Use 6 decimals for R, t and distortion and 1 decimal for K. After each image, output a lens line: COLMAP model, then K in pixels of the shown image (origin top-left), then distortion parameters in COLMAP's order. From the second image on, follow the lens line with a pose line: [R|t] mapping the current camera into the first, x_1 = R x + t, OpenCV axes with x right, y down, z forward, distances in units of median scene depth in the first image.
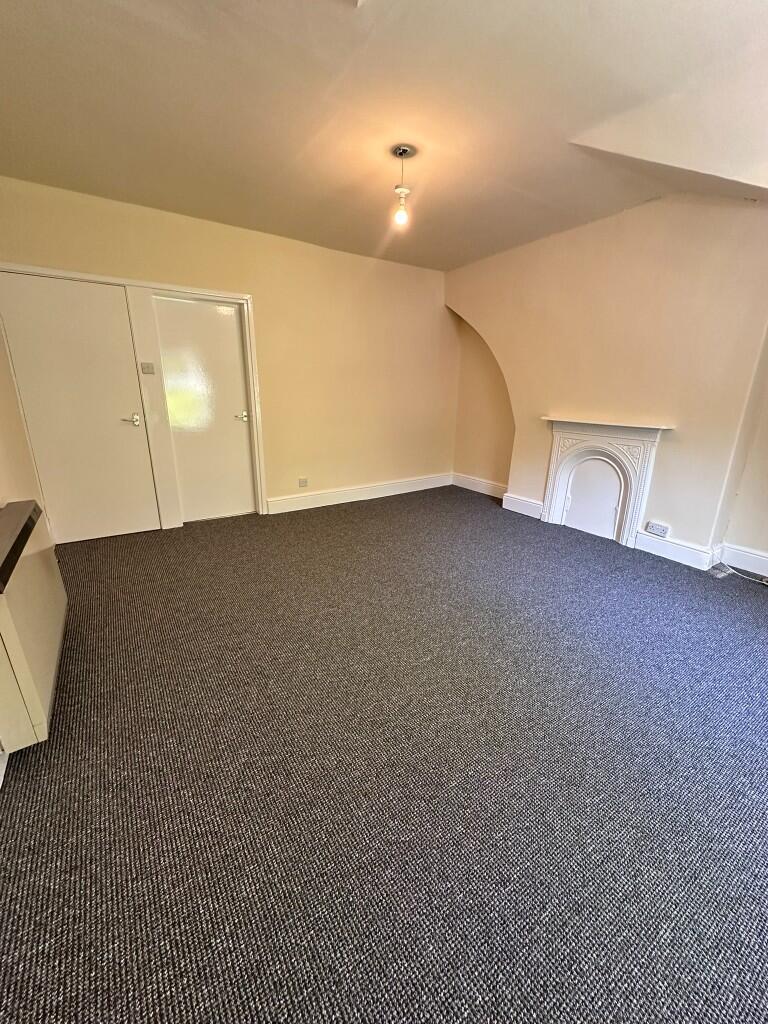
lens RADIAL K [[407.7, 0, 384.0], [0, 407.7, 512.0], [0, 0, 1]] dist [-0.000034, -0.000021]
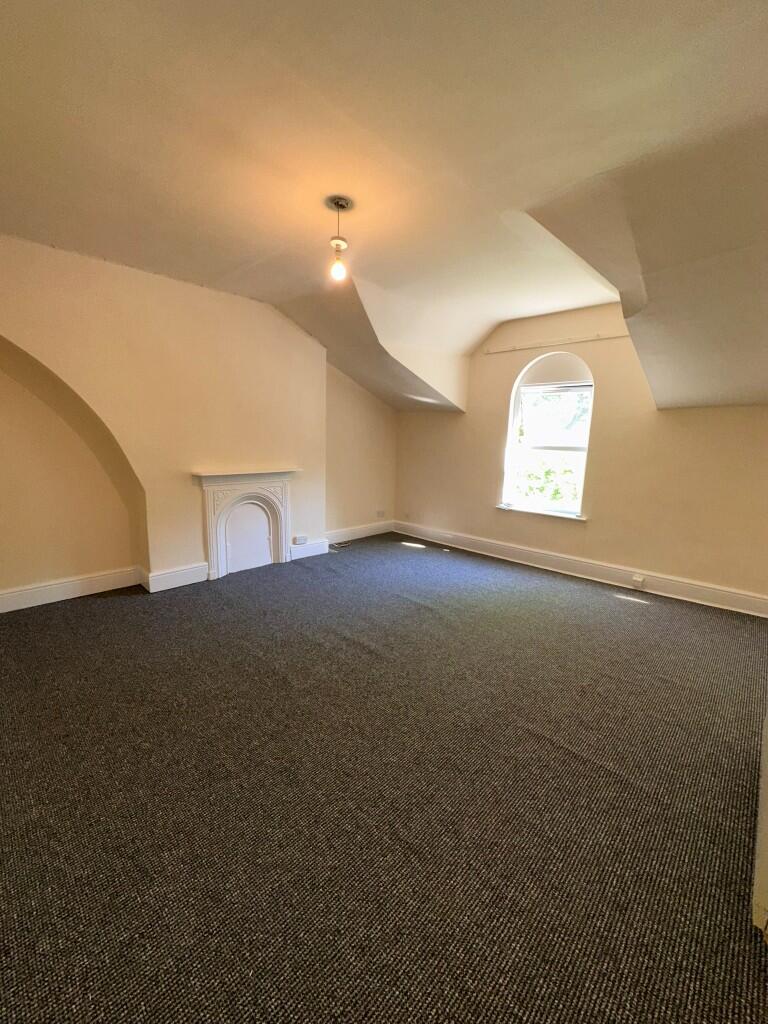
lens RADIAL K [[407.7, 0, 384.0], [0, 407.7, 512.0], [0, 0, 1]] dist [-0.000034, -0.000021]
pose [[-0.212004, -0.202213, 0.956119, -0.687455], [0.253536, 0.933480, 0.253642, -0.319498], [-0.943808, 0.296184, -0.146633, 0.876222]]
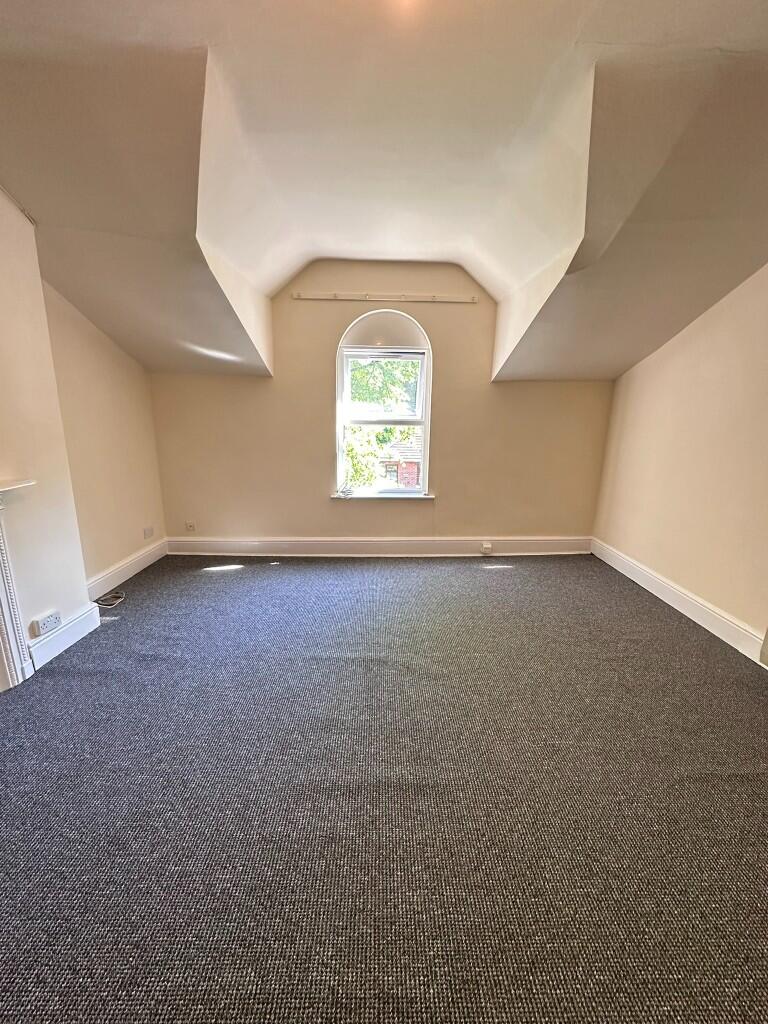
lens RADIAL K [[407.7, 0, 384.0], [0, 407.7, 512.0], [0, 0, 1]] dist [-0.000034, -0.000021]
pose [[-0.839448, -0.149927, 0.522349, -0.136032], [0.130019, 0.877867, 0.460917, -0.355215], [-0.527657, 0.454831, -0.717430, 1.070987]]
